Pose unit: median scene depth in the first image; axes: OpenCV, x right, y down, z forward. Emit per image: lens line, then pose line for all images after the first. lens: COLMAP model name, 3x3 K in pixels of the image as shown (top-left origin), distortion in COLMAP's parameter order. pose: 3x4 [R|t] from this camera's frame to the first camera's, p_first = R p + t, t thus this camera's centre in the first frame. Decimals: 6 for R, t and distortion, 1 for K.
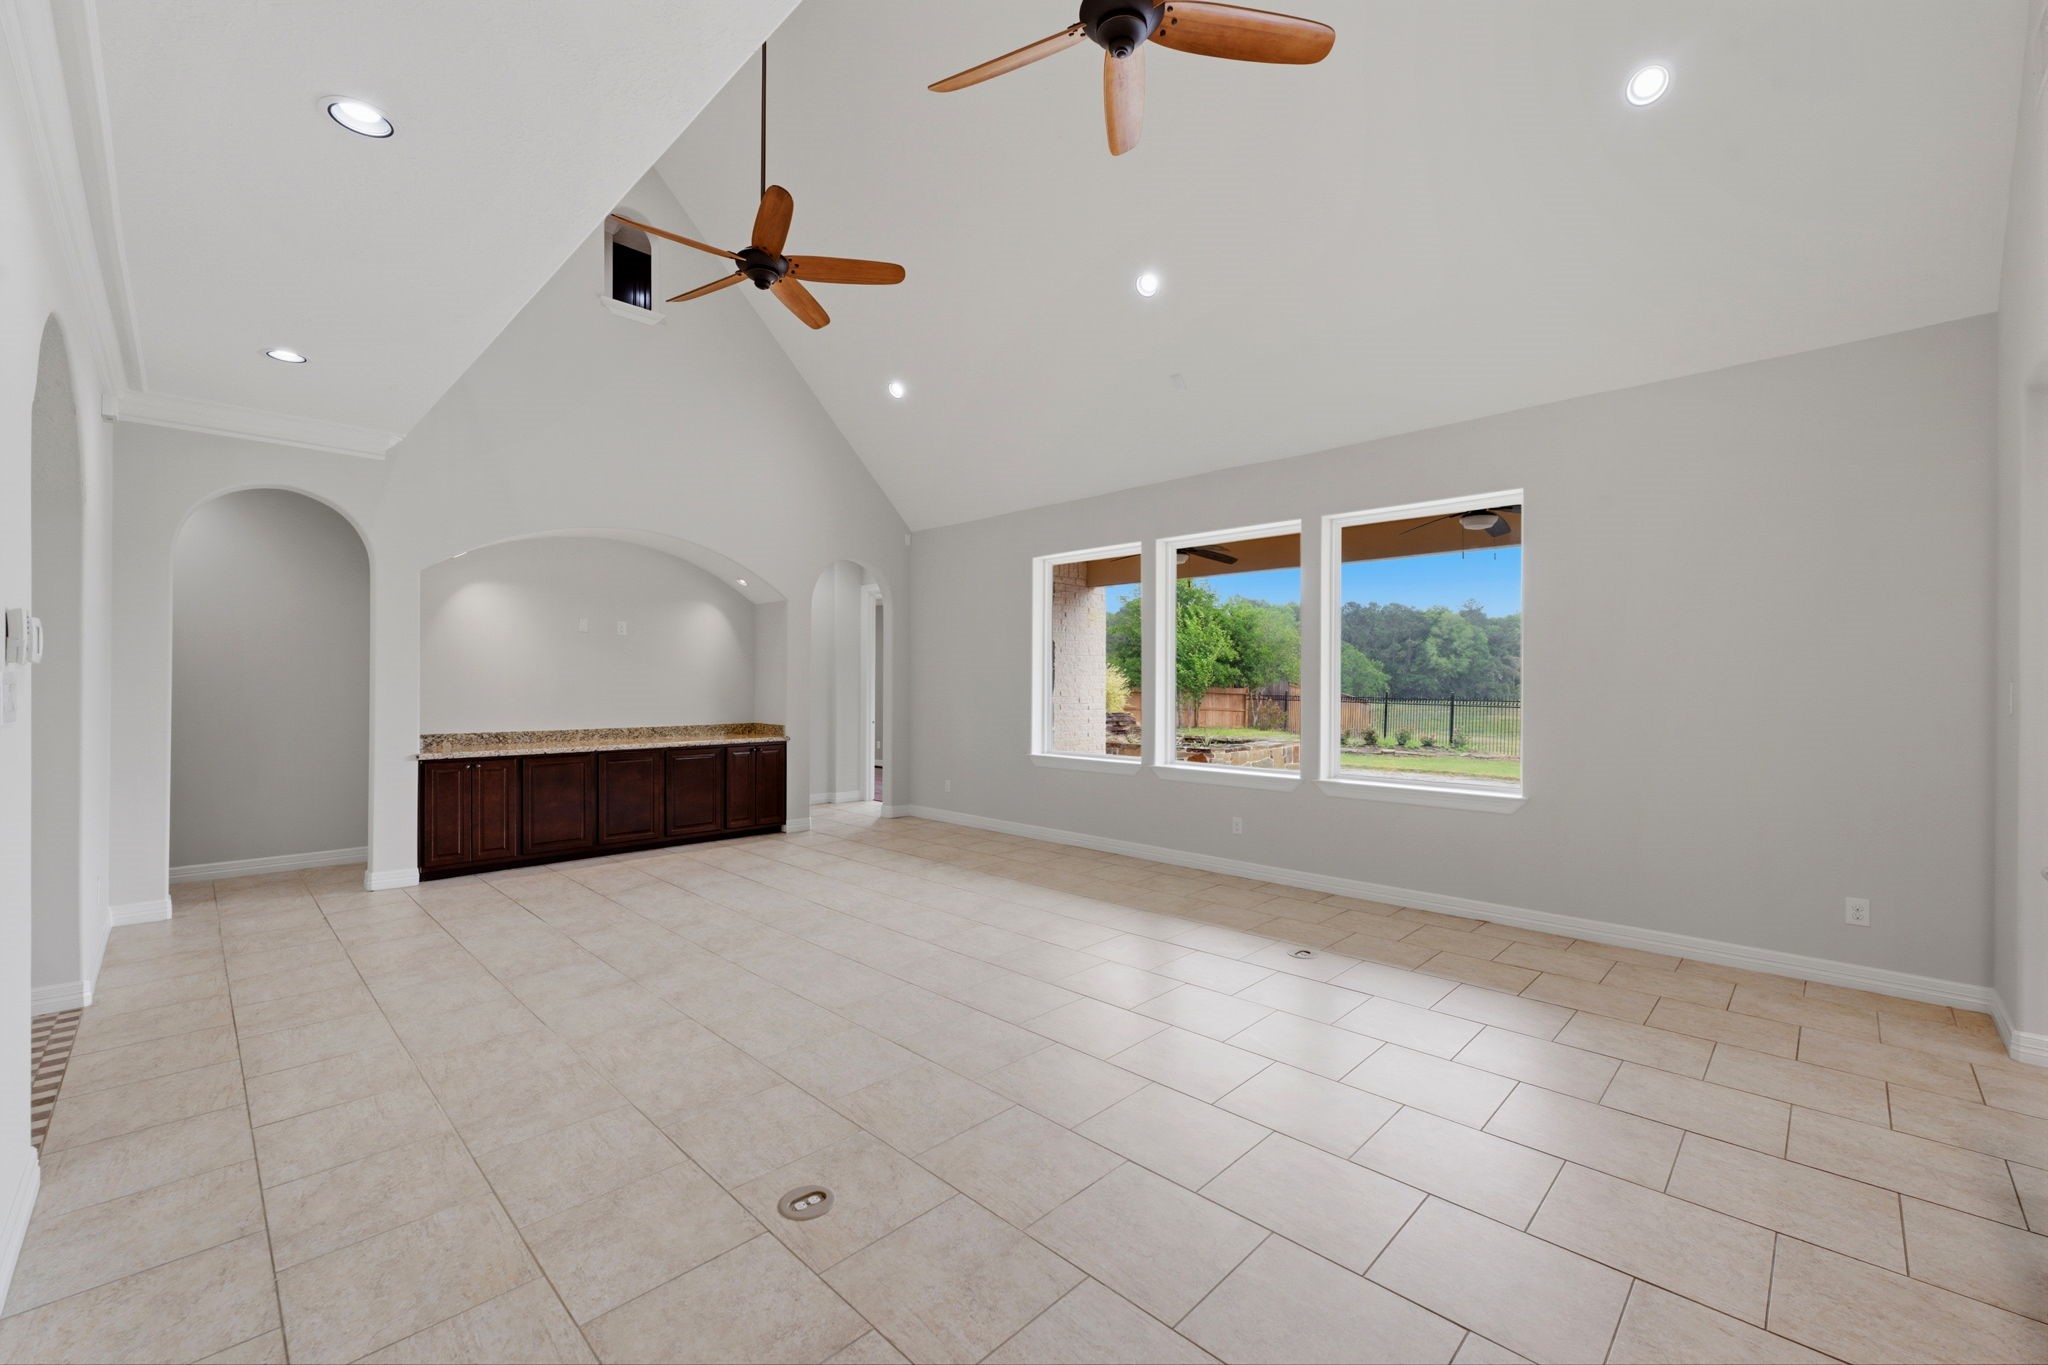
lens RADIAL K [[828.0, 0, 1013.8], [0, 828.0, 686.7], [0, 0, 1]] dist [-0.001204, 0.000392]
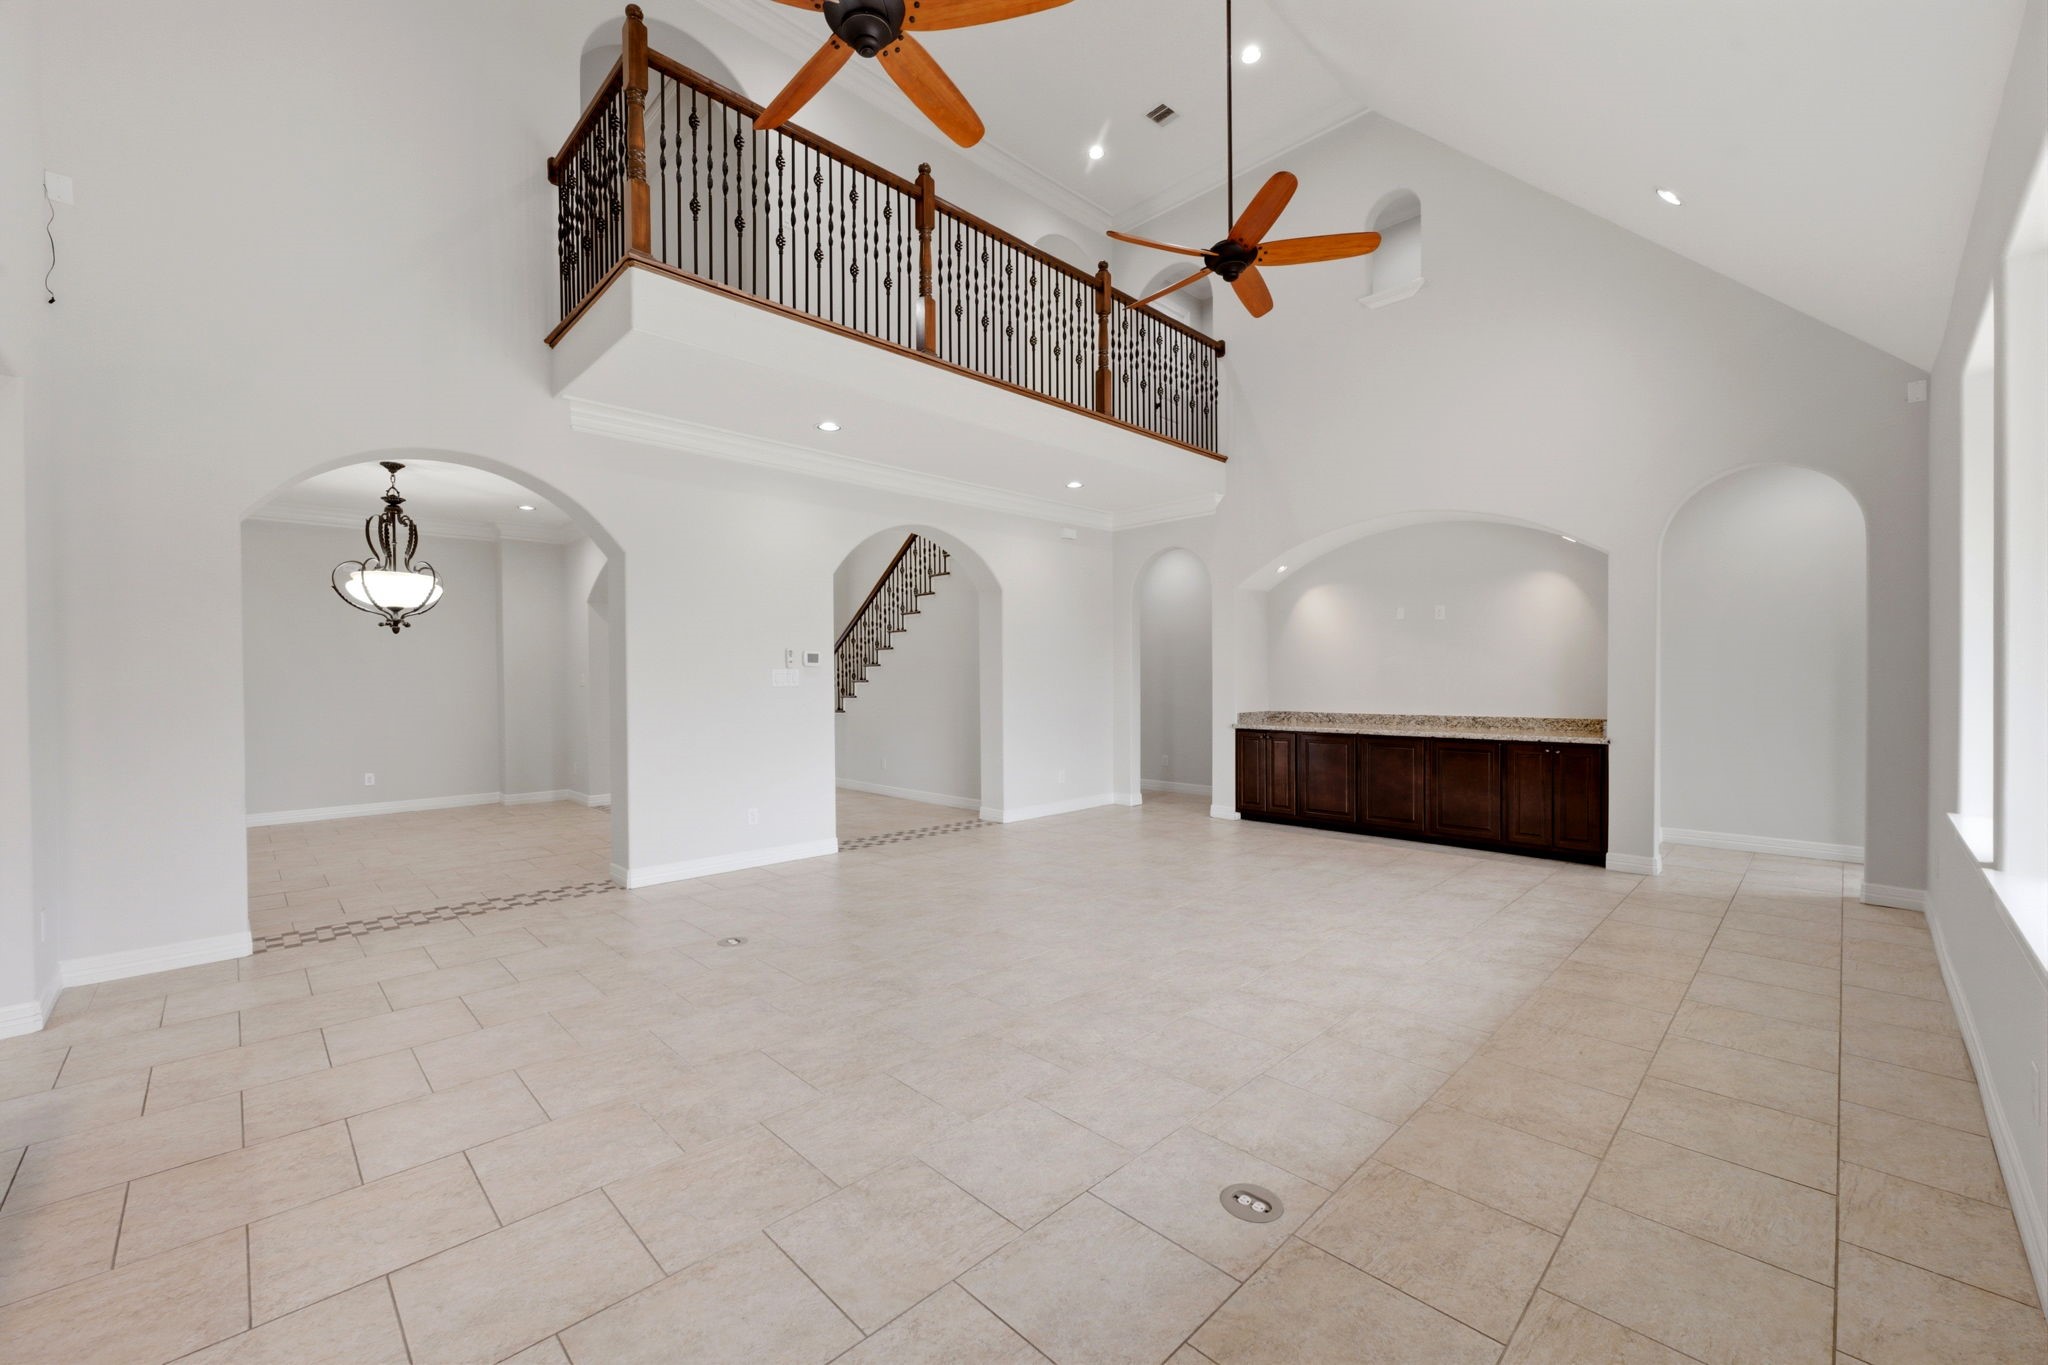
lens RADIAL K [[828.0, 0, 1018.2], [0, 828.0, 682.2], [0, 0, 1]] dist [-0.001204, 0.000392]
pose [[-0.023021, 0.000551, -0.999735, 0.565013], [0.008048, 0.999968, 0.000366, 0.007250], [0.999703, -0.008038, -0.023024, 0.584371]]
